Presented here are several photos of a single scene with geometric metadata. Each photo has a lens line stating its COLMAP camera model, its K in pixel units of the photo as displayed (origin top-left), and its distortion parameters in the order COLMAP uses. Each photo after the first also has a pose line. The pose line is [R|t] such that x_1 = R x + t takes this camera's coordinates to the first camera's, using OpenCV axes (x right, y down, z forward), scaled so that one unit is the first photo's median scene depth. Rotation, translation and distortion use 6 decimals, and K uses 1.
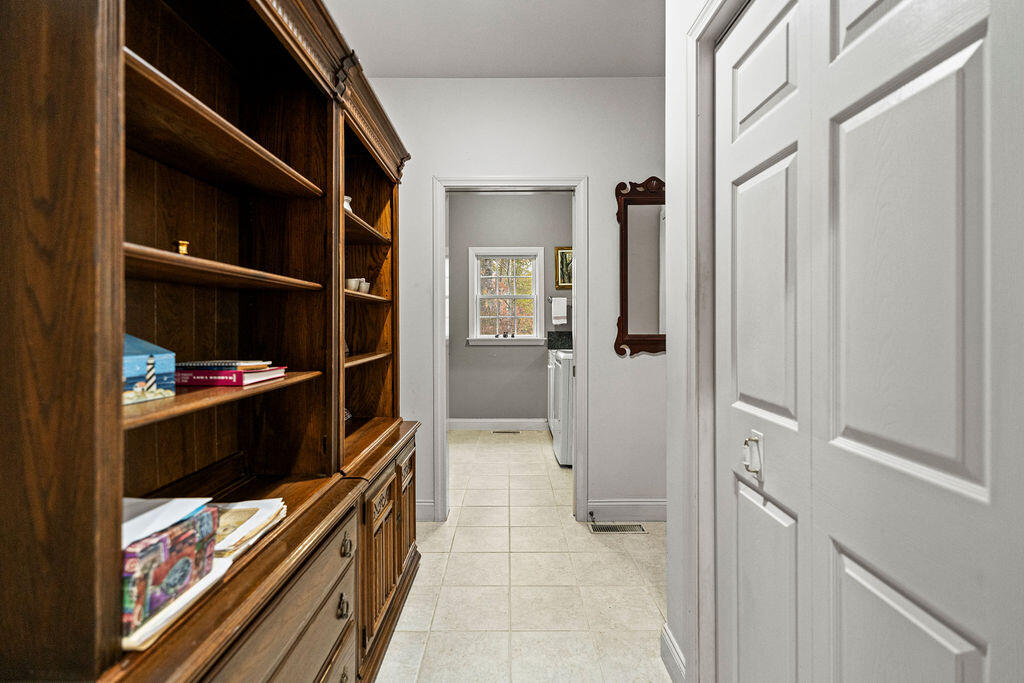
lens RADIAL K [[480.2, 0, 500.7], [0, 480.2, 325.5], [0, 0, 1]] dist [0.006904, -0.002749]
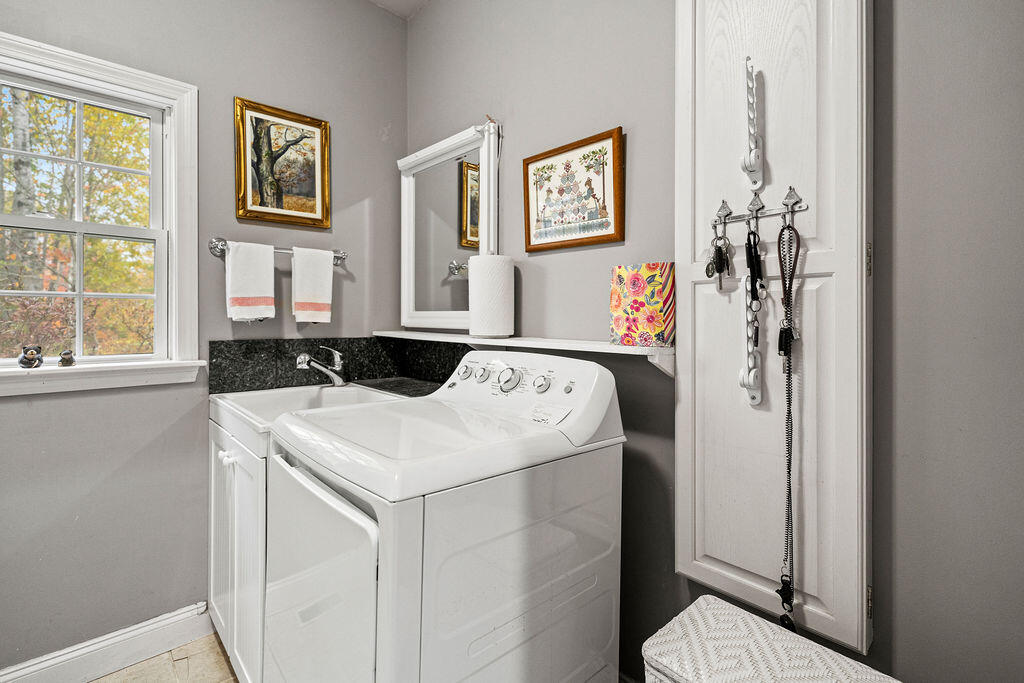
lens RADIAL K [[480.2, 0, 522.8], [0, 480.2, 310.9], [0, 0, 1]] dist [0.006904, -0.002749]
pose [[0.720587, 0.002489, 0.693361, 0.040090], [0.002265, 0.999980, -0.005945, -0.011715], [-0.693361, 0.005854, 0.720566, 1.115009]]
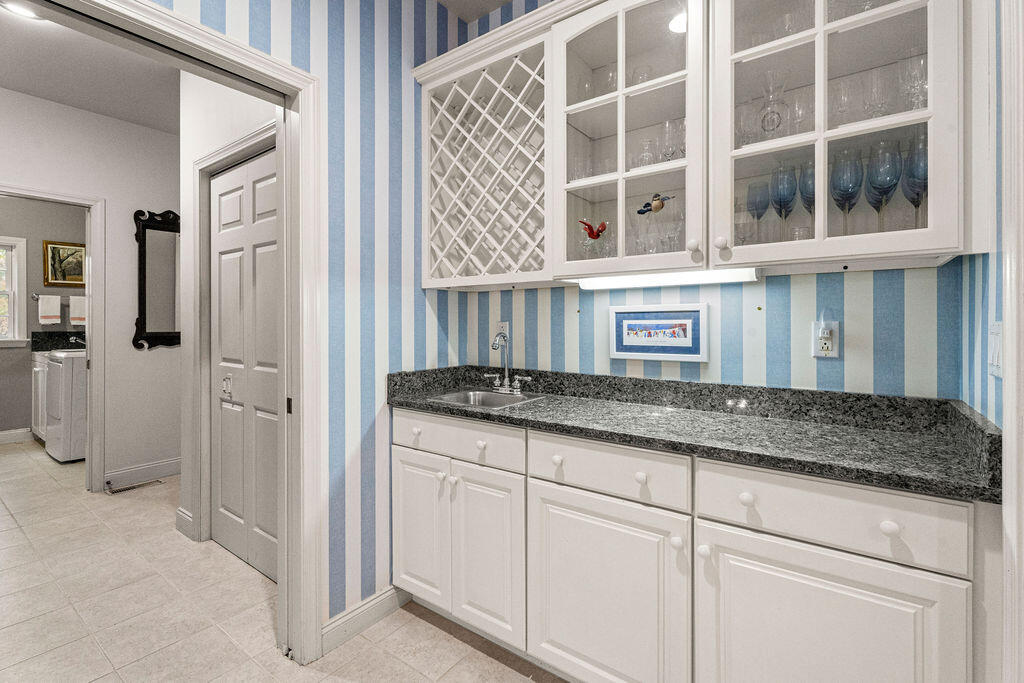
lens RADIAL K [[480.2, 0, 515.6], [0, 480.2, 321.7], [0, 0, 1]] dist [0.006904, -0.002749]
pose [[0.592475, 0.003177, 0.805583, -0.176142], [0.002614, 0.999979, -0.005866, 0.001964], [-0.805585, 0.005581, 0.592454, -0.520282]]
